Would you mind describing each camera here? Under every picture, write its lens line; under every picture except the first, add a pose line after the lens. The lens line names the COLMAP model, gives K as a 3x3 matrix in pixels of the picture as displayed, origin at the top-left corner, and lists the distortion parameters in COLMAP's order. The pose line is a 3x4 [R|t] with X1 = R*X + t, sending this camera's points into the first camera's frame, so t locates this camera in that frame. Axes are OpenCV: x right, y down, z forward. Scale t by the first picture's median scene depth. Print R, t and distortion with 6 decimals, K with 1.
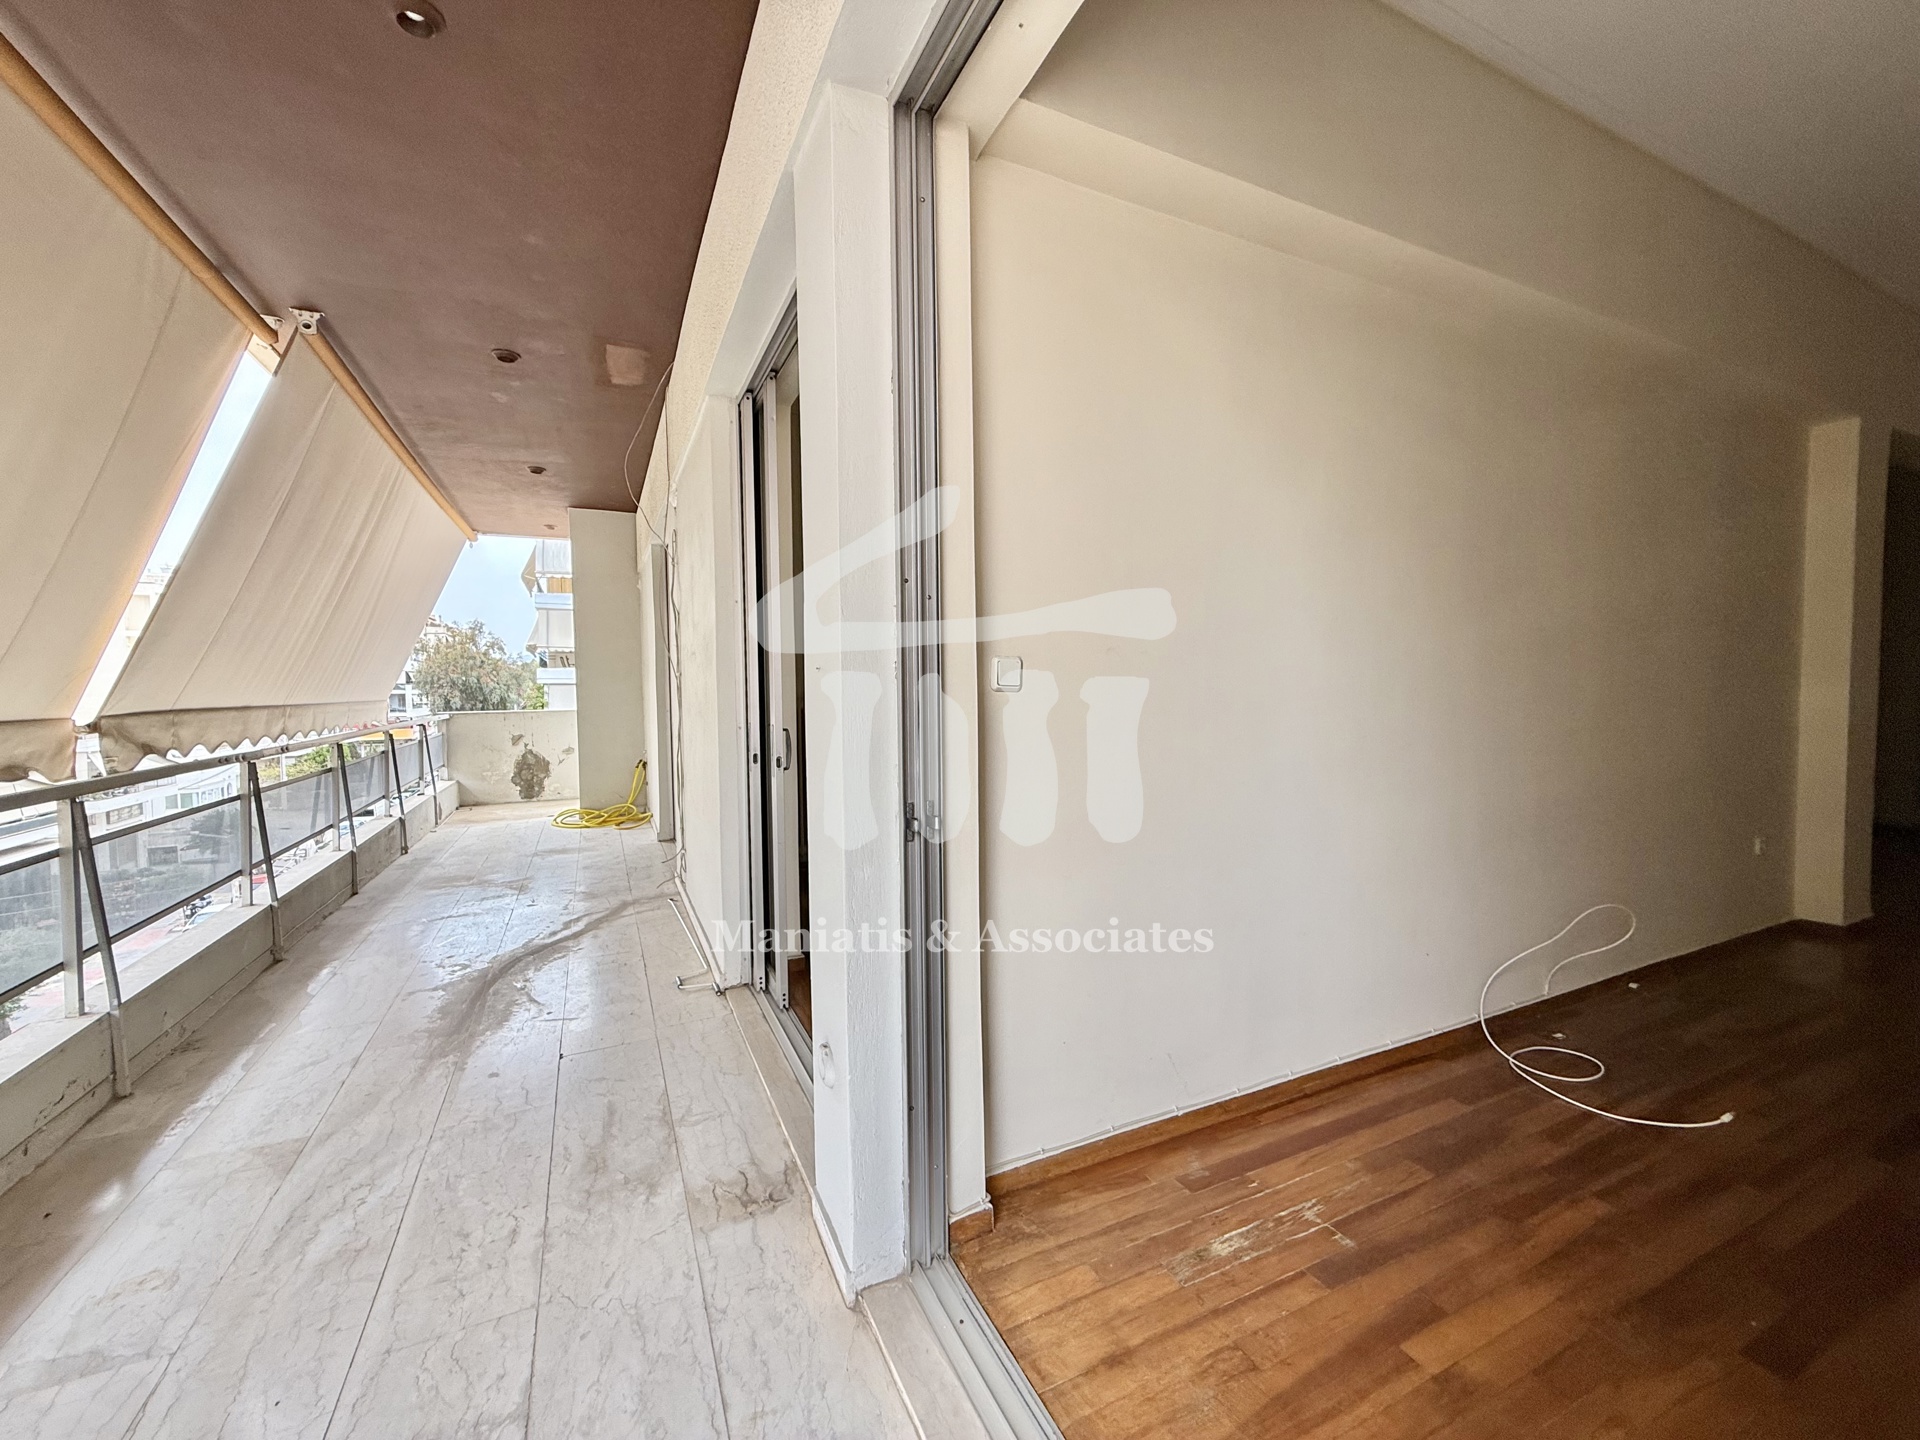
lens RADIAL K [[764.2, 0, 955.5], [0, 764.2, 713.5], [0, 0, 1]] dist [-0.002987, 0.000805]
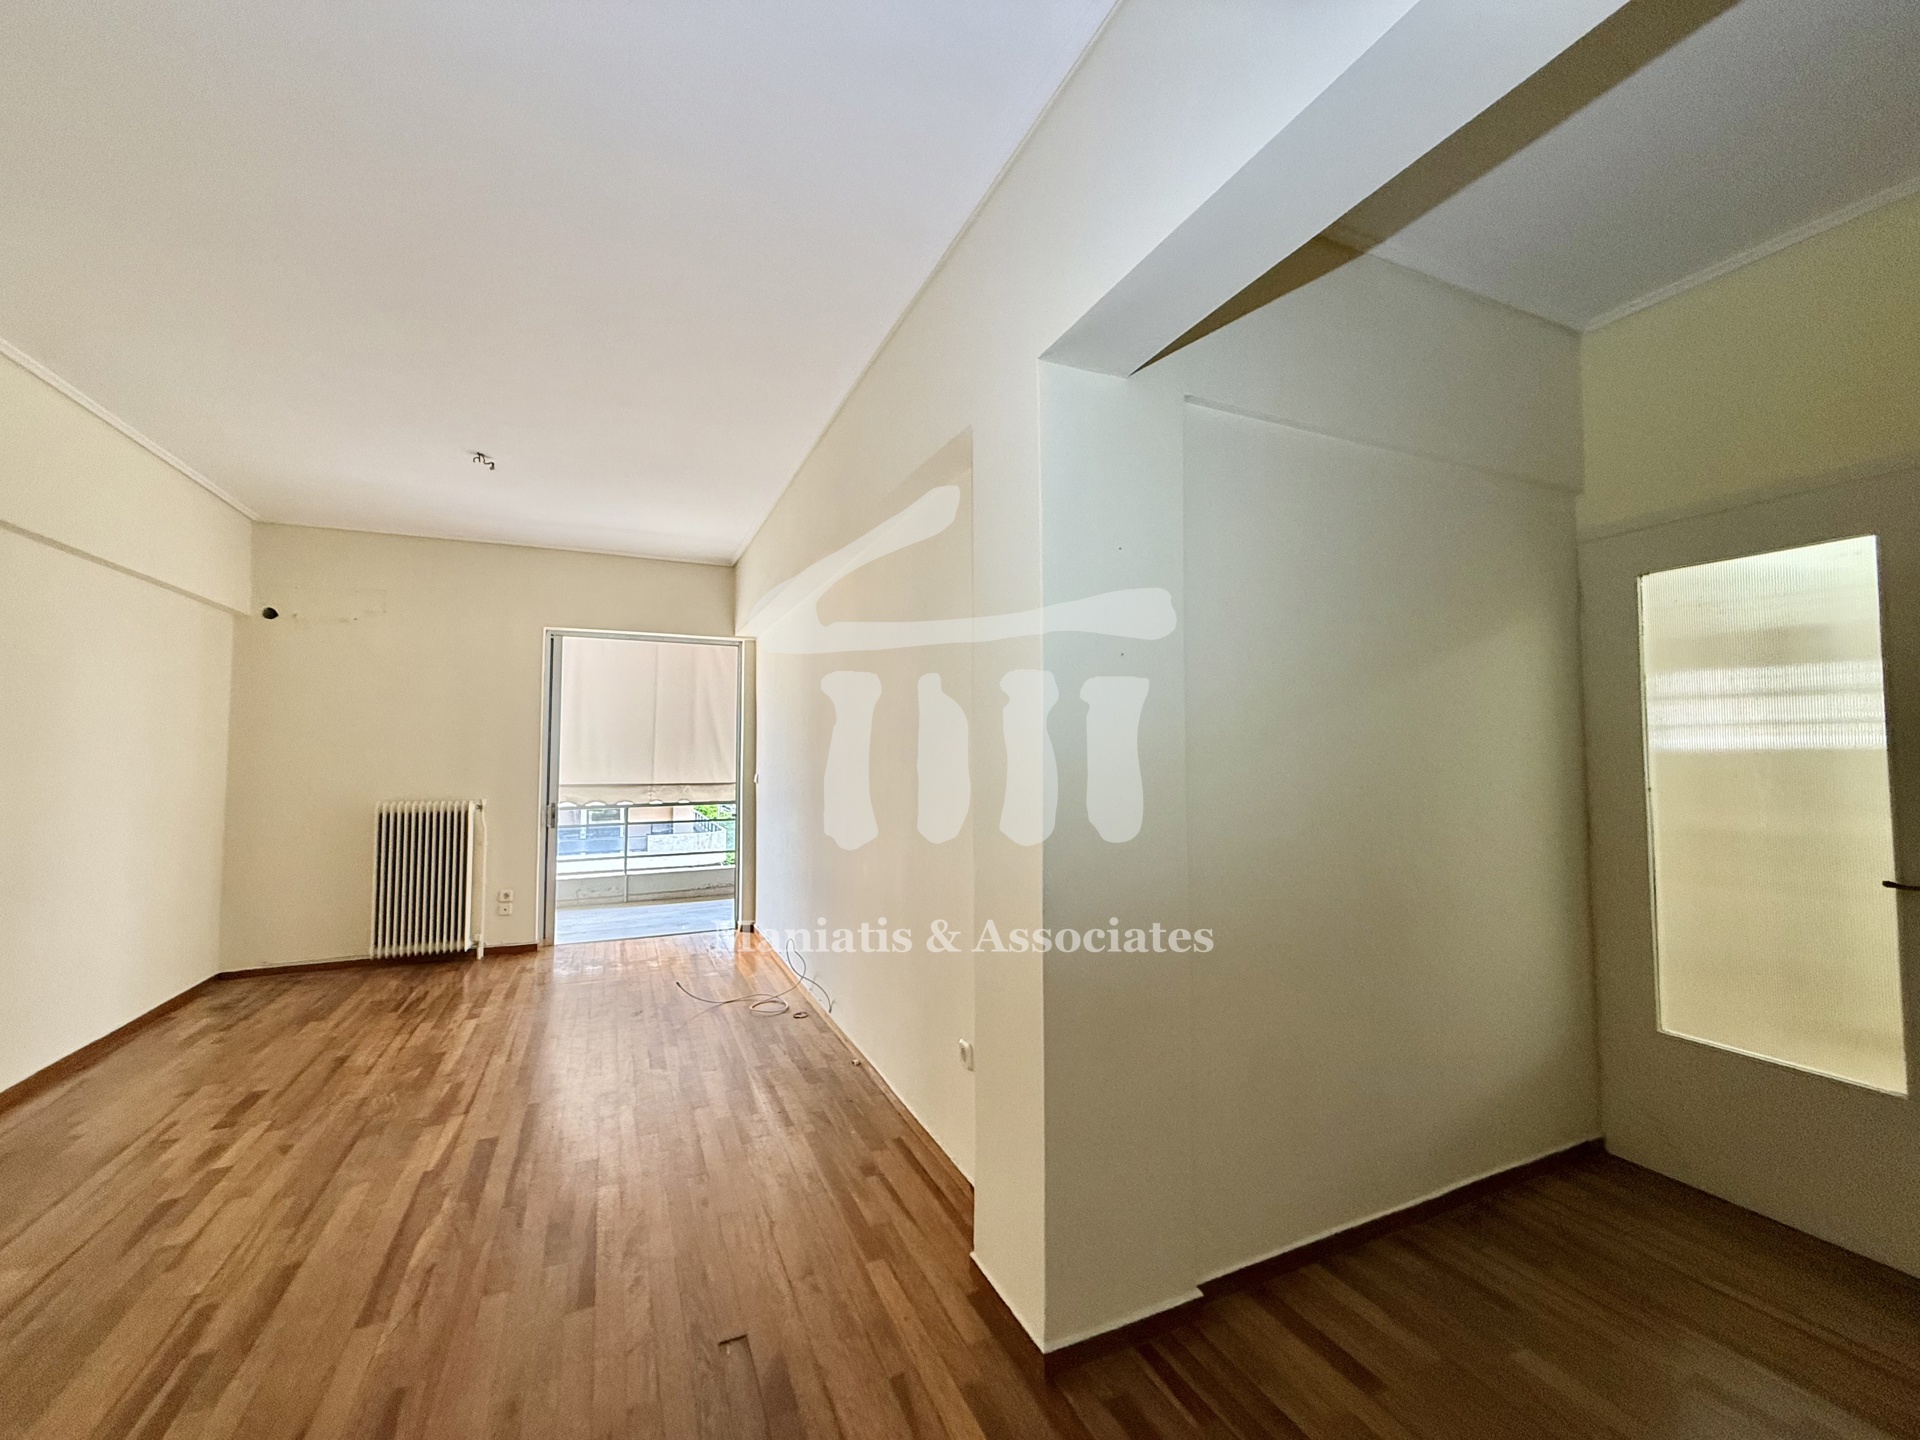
lens RADIAL K [[764.2, 0, 953.2], [0, 764.2, 727.3], [0, 0, 1]] dist [-0.002987, 0.000805]
pose [[-0.009931, -0.021703, -0.999715, 2.818110], [-0.036593, 0.999103, -0.021326, -0.189536], [0.999281, 0.036371, -0.010716, 1.550244]]
